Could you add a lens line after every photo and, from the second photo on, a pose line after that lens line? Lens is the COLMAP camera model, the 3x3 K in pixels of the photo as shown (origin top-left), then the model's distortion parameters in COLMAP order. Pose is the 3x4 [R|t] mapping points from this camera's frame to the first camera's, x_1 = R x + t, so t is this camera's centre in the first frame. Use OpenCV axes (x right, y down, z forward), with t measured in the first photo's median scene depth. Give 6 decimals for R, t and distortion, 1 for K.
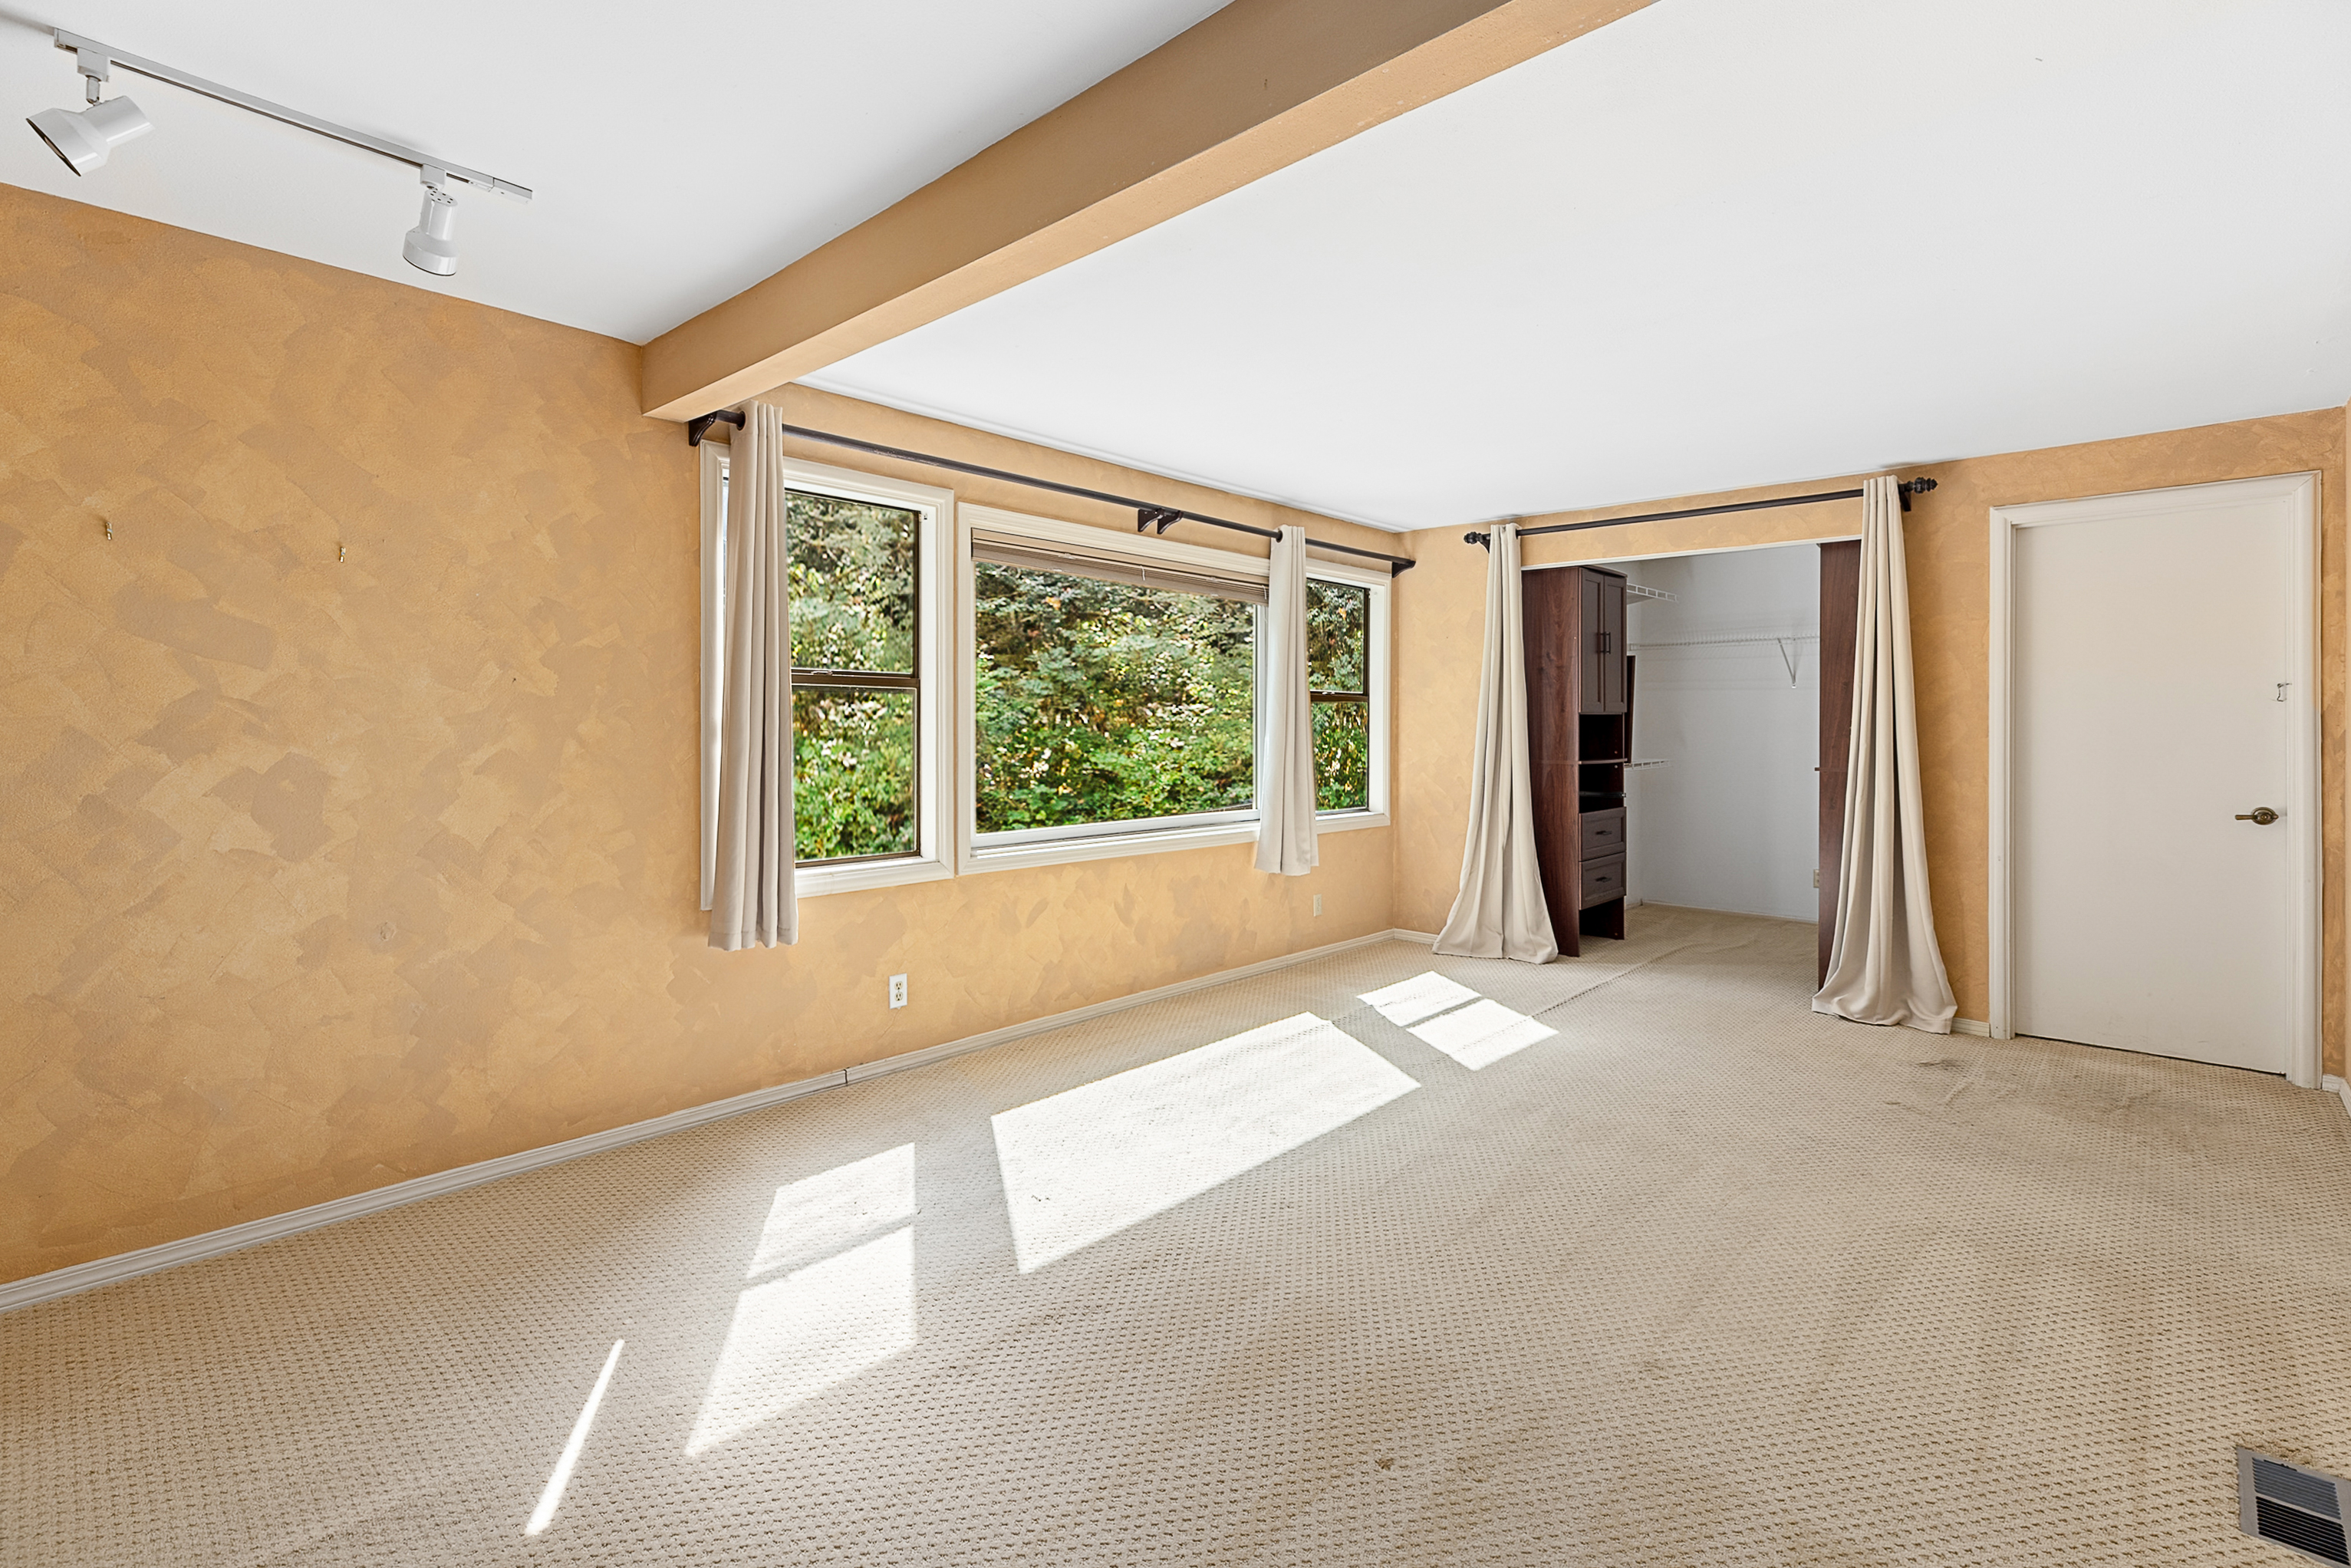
lens RADIAL K [[1059.8, 0, 1172.3], [0, 1059.8, 707.9], [0, 0, 1]] dist [0.001003, -0.000092]
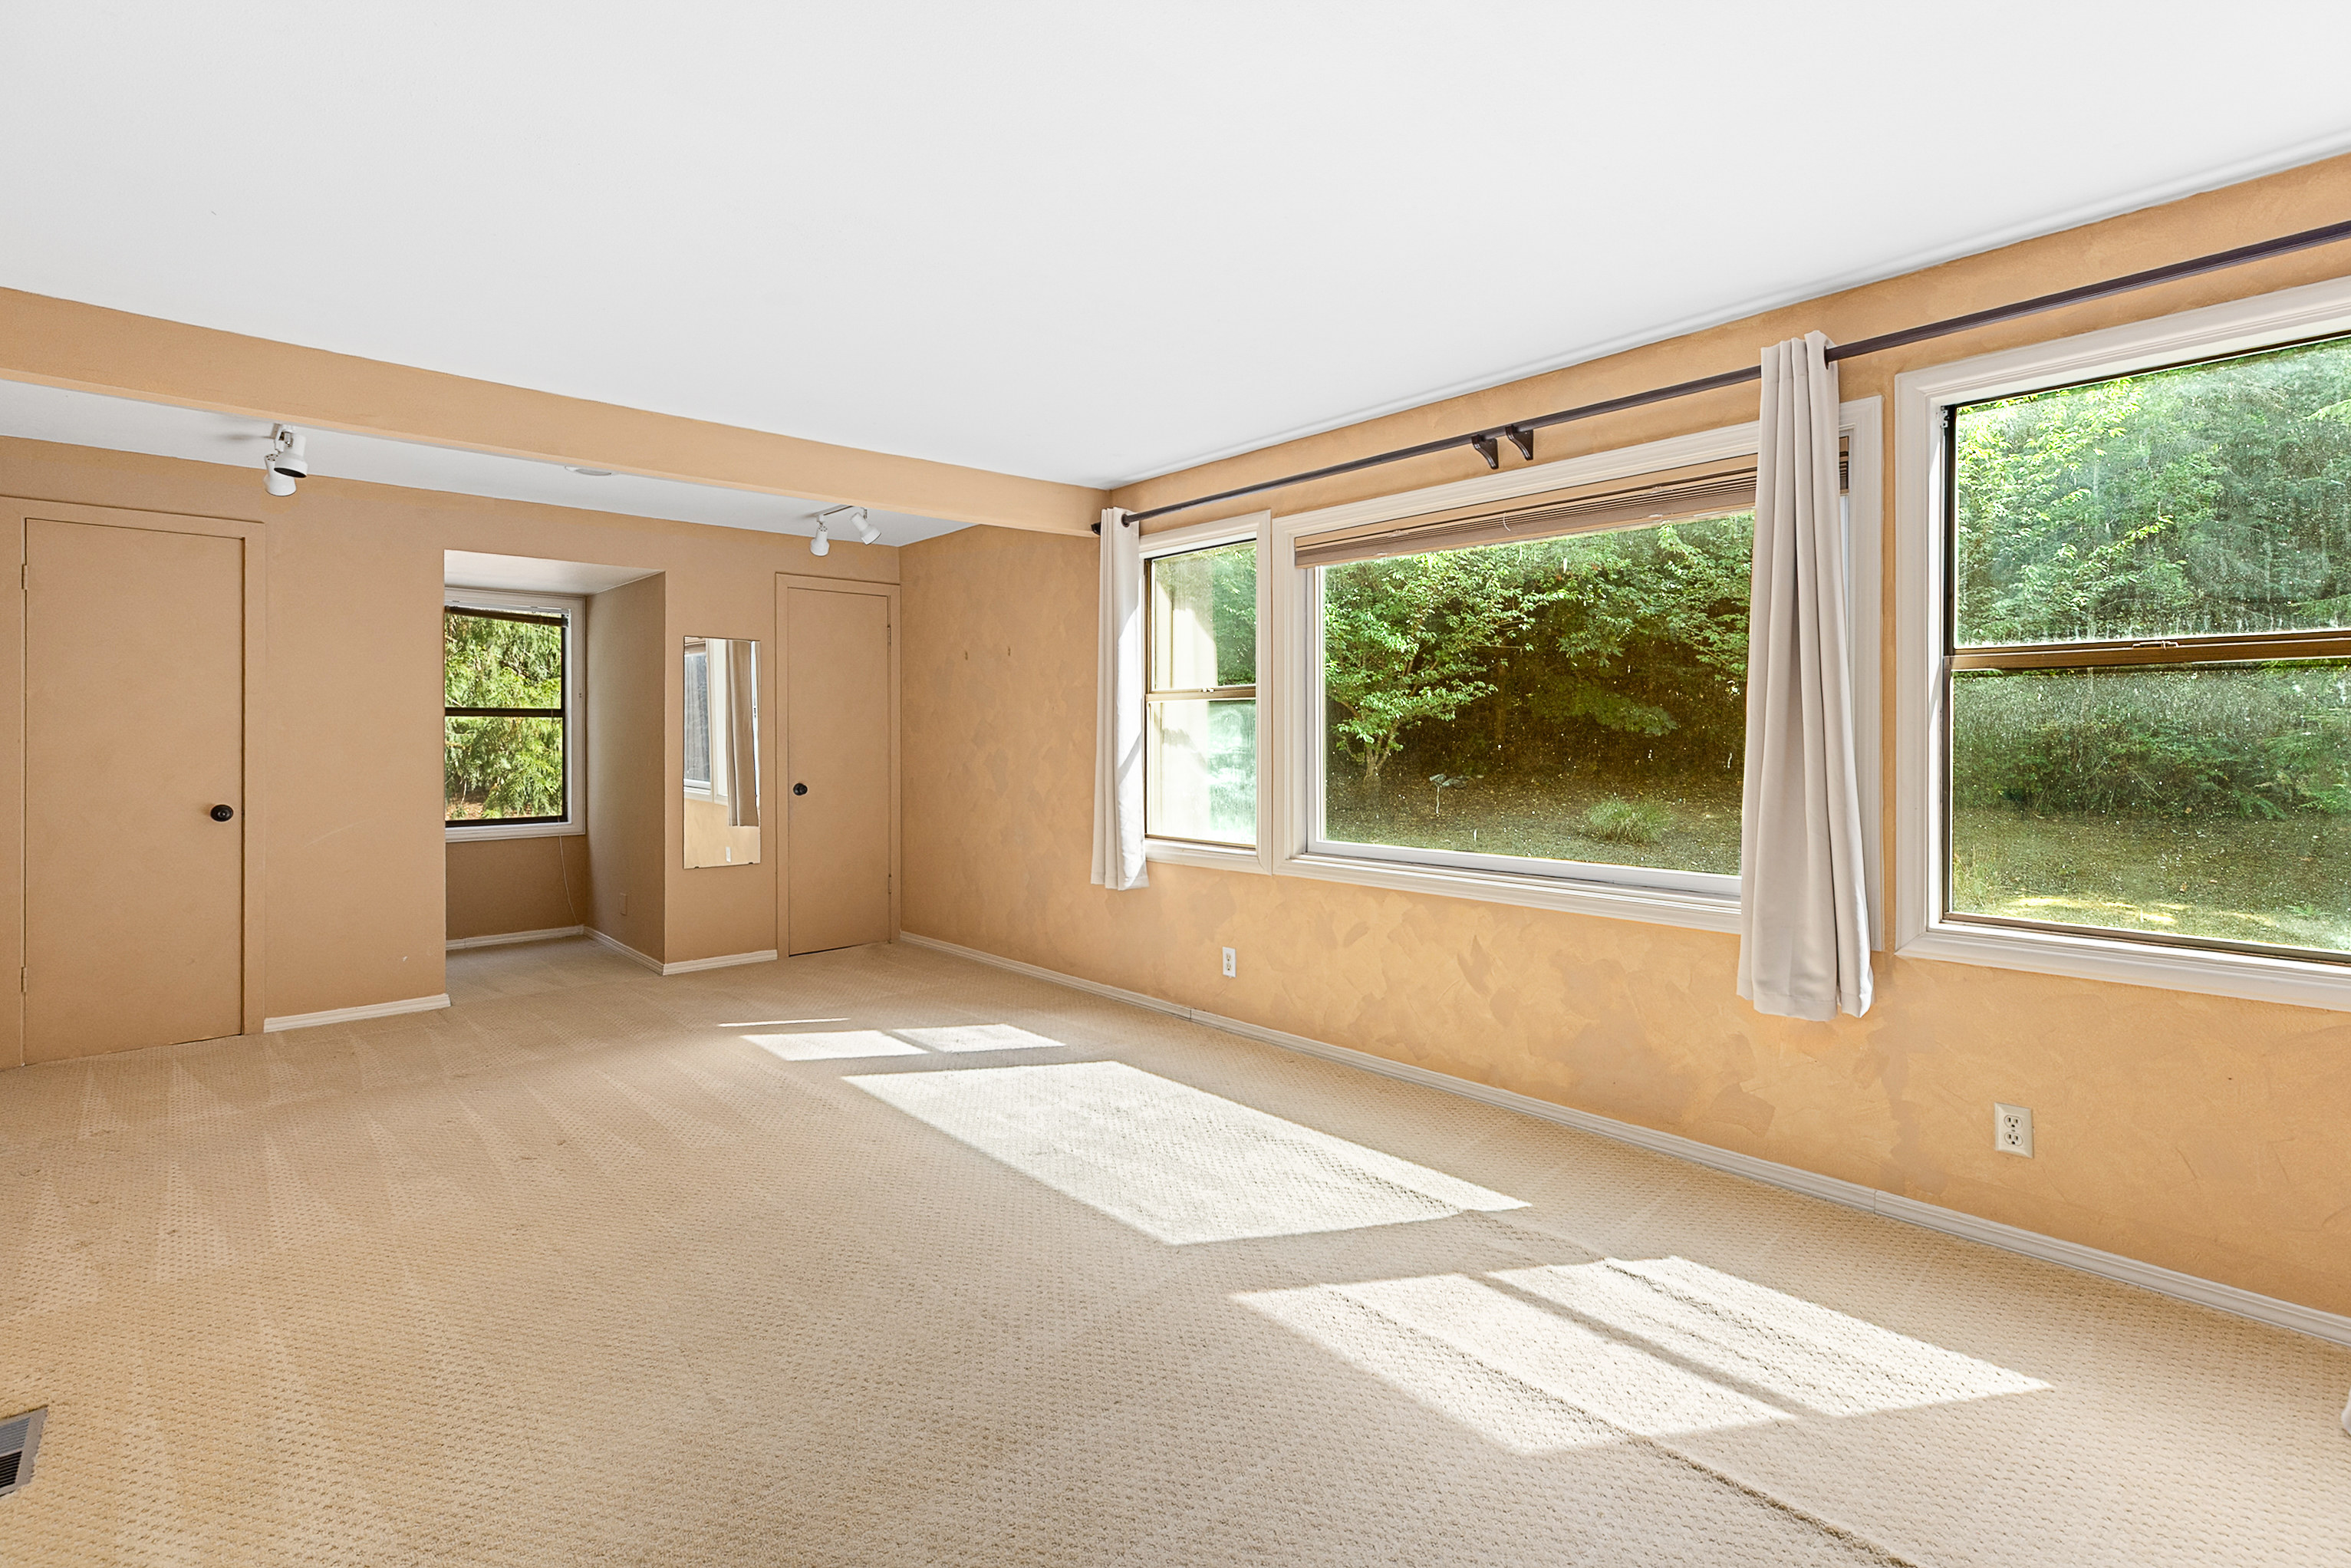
lens RADIAL K [[1067.3, 0, 1129.7], [0, 1067.3, 721.8], [0, 0, 1]] dist [0.004378, -0.000258]
pose [[-0.090129, -0.017645, -0.995774, 0.778327], [0.018220, 0.999646, -0.019362, 0.022640], [0.995763, -0.019889, -0.089776, 0.855134]]
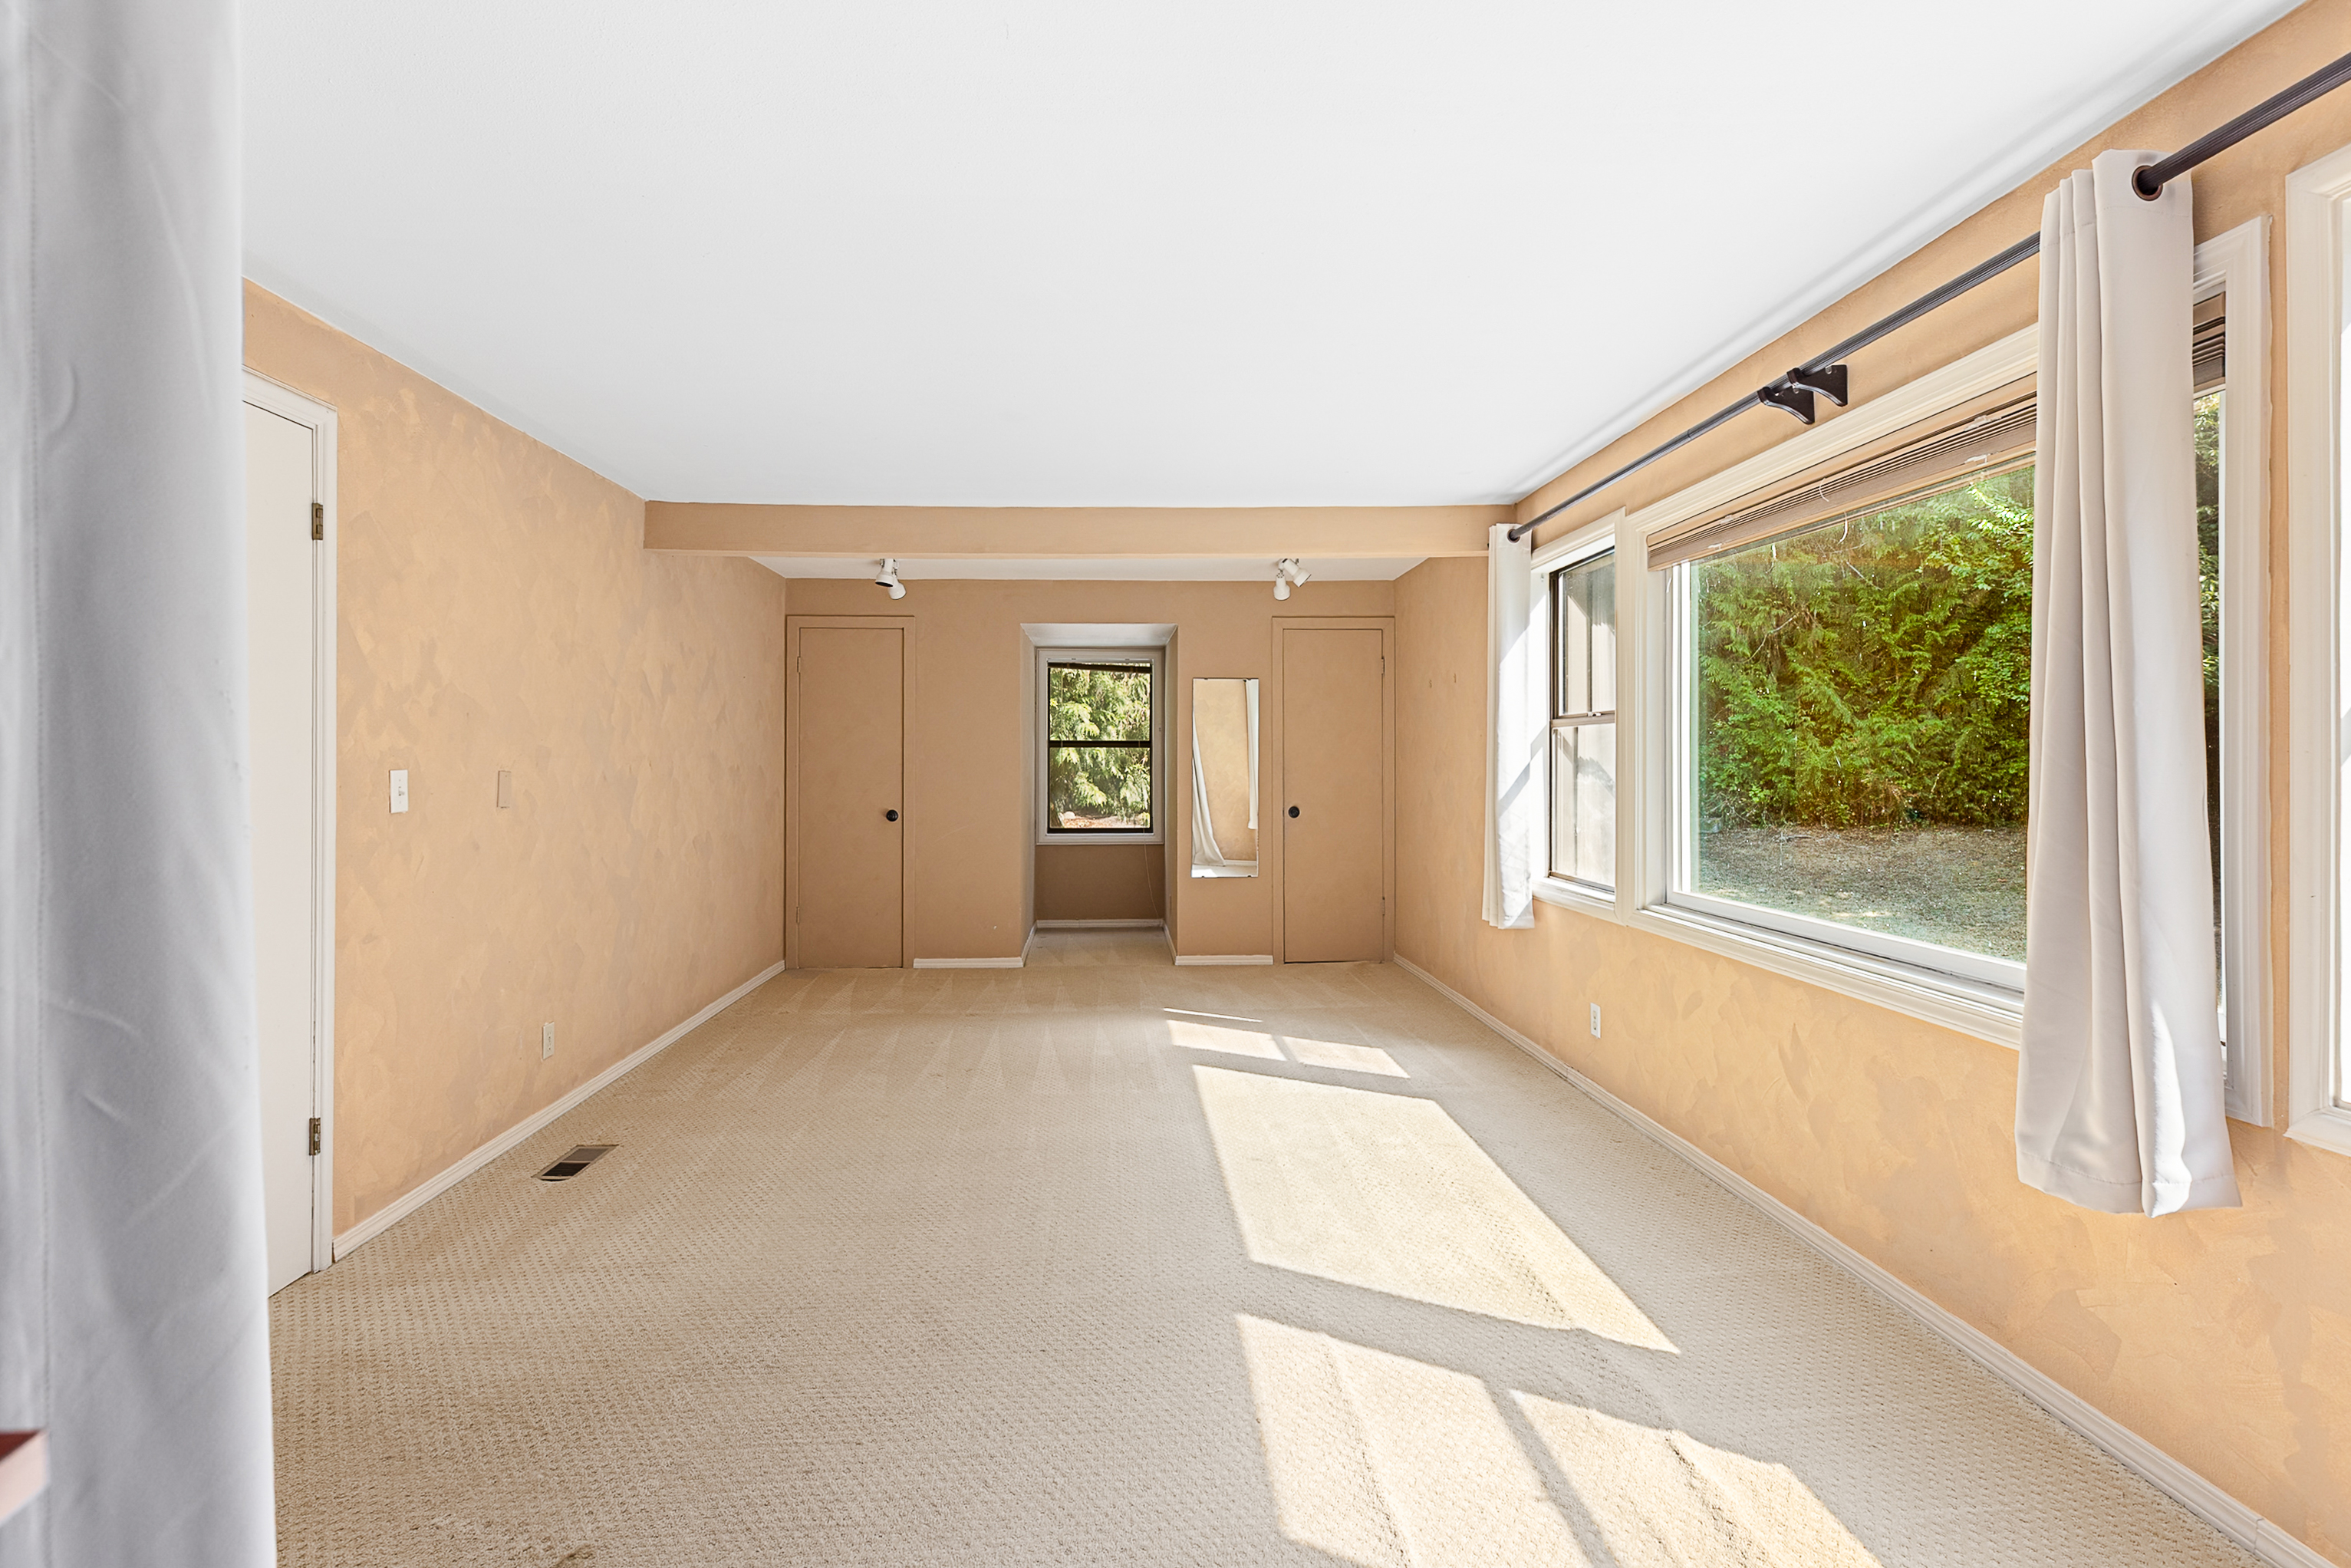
lens RADIAL K [[1062.9, 0, 1162.8], [0, 1062.9, 744.7], [0, 0, 1]] dist [0.005125, -0.000232]
pose [[-0.686445, -0.015880, -0.727008, 0.666137], [0.009390, 0.999485, -0.030698, 0.024356], [0.727121, -0.027899, -0.685942, 1.202259]]
